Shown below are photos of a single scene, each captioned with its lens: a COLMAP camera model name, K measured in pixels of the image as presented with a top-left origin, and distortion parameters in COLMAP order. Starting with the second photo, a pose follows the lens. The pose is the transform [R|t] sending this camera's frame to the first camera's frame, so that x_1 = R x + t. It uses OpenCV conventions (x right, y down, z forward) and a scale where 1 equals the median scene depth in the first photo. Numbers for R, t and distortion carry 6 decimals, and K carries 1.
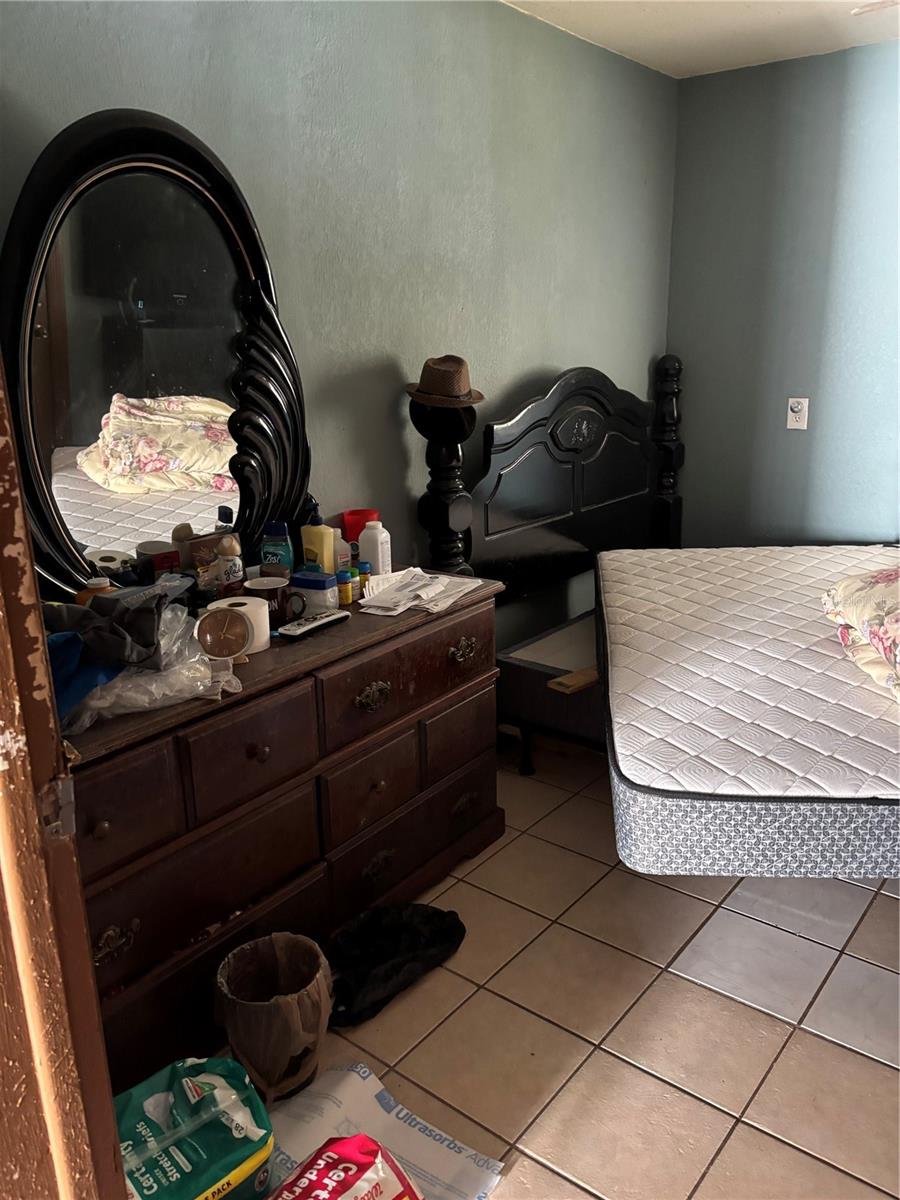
lens RADIAL K [[920.5, 0, 450.0], [0, 920.5, 600.0], [0, 0, 1]] dist [0.027508, -0.054023]
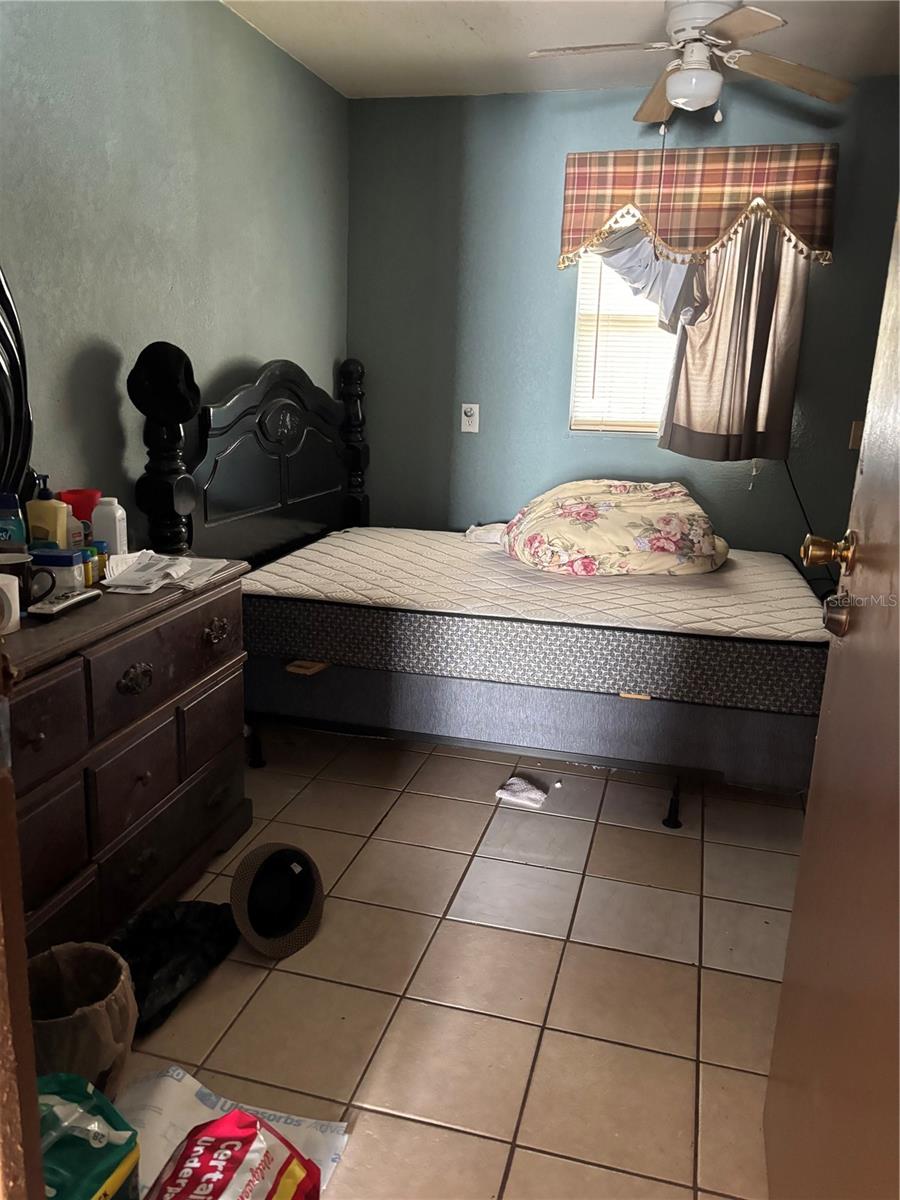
lens RADIAL K [[920.5, 0, 450.0], [0, 920.5, 600.0], [0, 0, 1]] dist [0.027508, -0.054023]
pose [[0.914197, -0.042146, 0.403073, -0.162805], [0.055663, 0.998210, -0.021874, 0.062090], [-0.401430, 0.042433, 0.914906, 0.023282]]
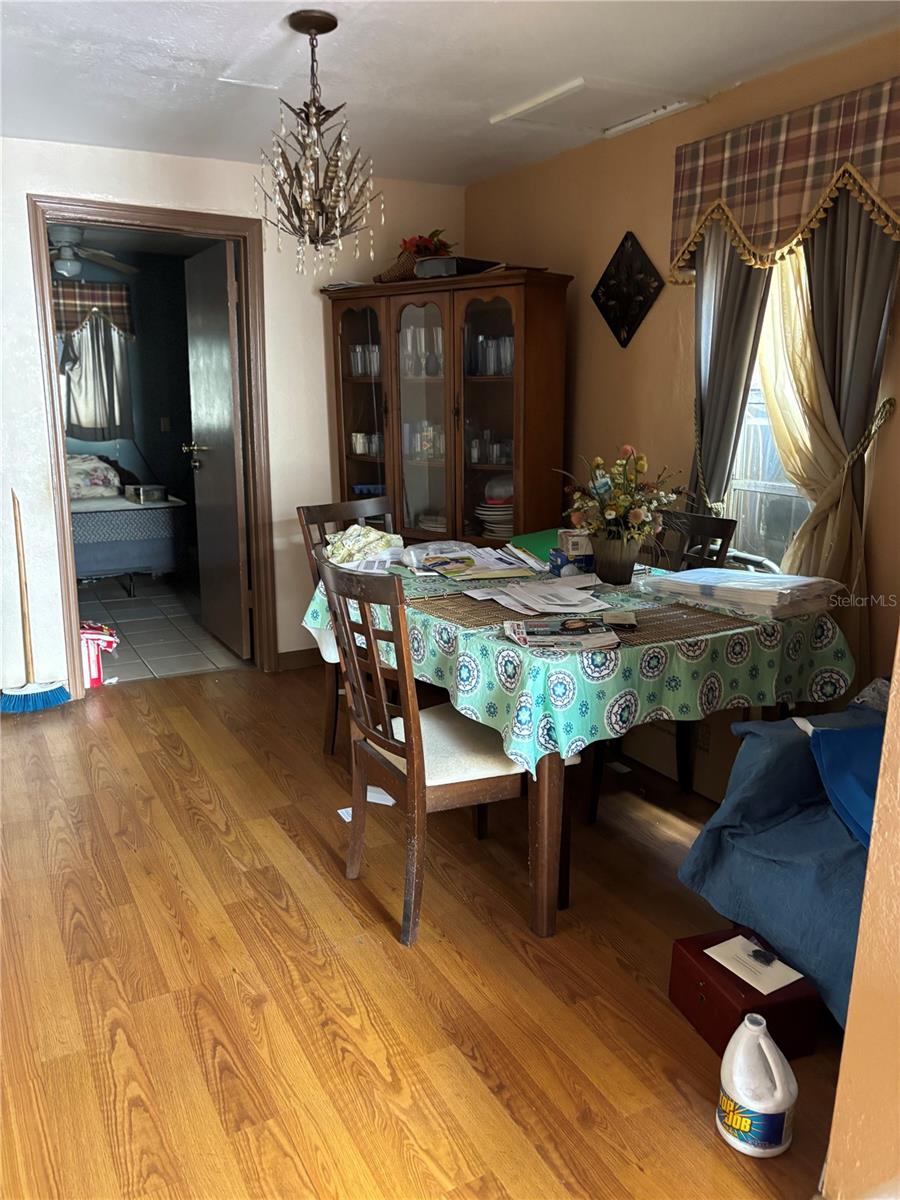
lens RADIAL K [[890.3, 0, 447.0], [0, 890.3, 616.1], [0, 0, 1]] dist [0.075892, -0.069015]
pose [[0.385108, -0.195080, 0.902018, -1.601536], [0.230112, 0.966830, 0.110853, 0.338477], [-0.893723, 0.164875, 0.417224, -1.007643]]
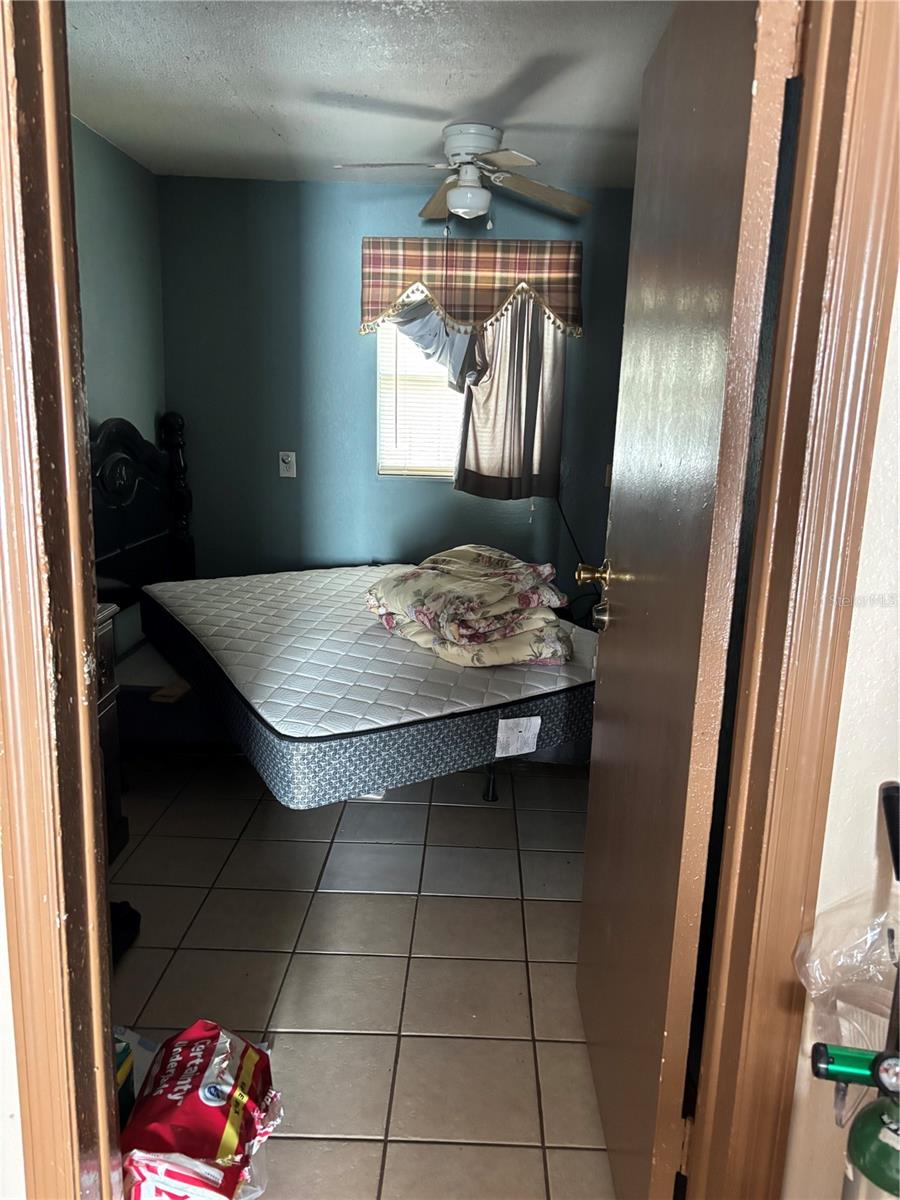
lens RADIAL K [[920.5, 0, 493.2], [0, 920.5, 605.1], [0, 0, 1]] dist [0.031085, -0.065614]
pose [[0.767355, -0.082382, 0.635908, -0.343124], [0.123103, 0.992192, -0.020010, 0.067404], [-0.629295, 0.093636, 0.771505, -0.157154]]
